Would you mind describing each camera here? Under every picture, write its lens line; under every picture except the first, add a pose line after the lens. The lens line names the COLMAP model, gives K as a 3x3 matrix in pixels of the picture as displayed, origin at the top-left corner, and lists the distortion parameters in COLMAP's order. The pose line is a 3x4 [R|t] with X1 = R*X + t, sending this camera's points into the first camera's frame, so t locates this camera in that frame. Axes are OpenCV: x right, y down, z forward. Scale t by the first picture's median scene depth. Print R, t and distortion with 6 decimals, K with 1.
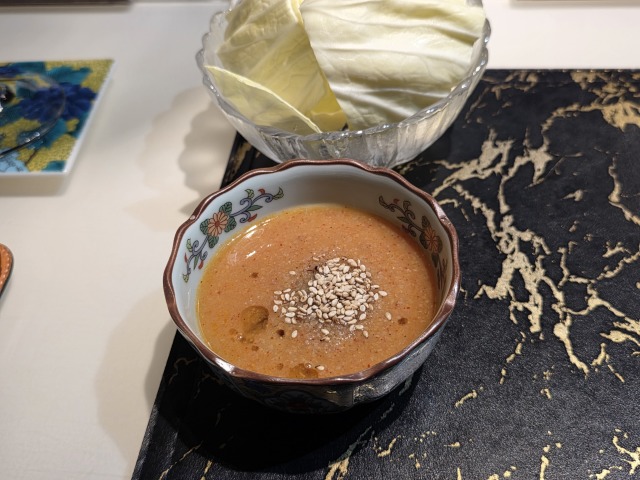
lens RADIAL K [[669.7, 0, 320.0], [0, 669.7, 240.0], [0, 0, 1]] dist [-0.011757, 0.000000]
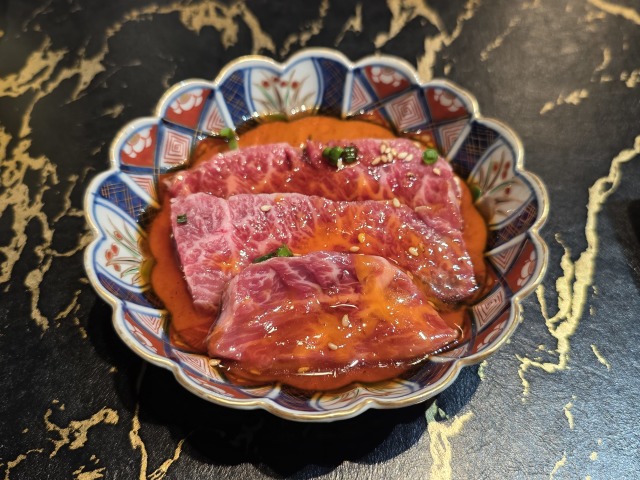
lens RADIAL K [[578.7, 0, 320.1], [0, 578.7, 240.2], [0, 0, 1]] dist [-0.007470, 0.001005]
pose [[0.984490, -0.082880, 0.154632, 0.538588], [0.062603, 0.989313, 0.131684, 0.015889], [-0.163893, -0.119961, 0.979157, 0.228436]]
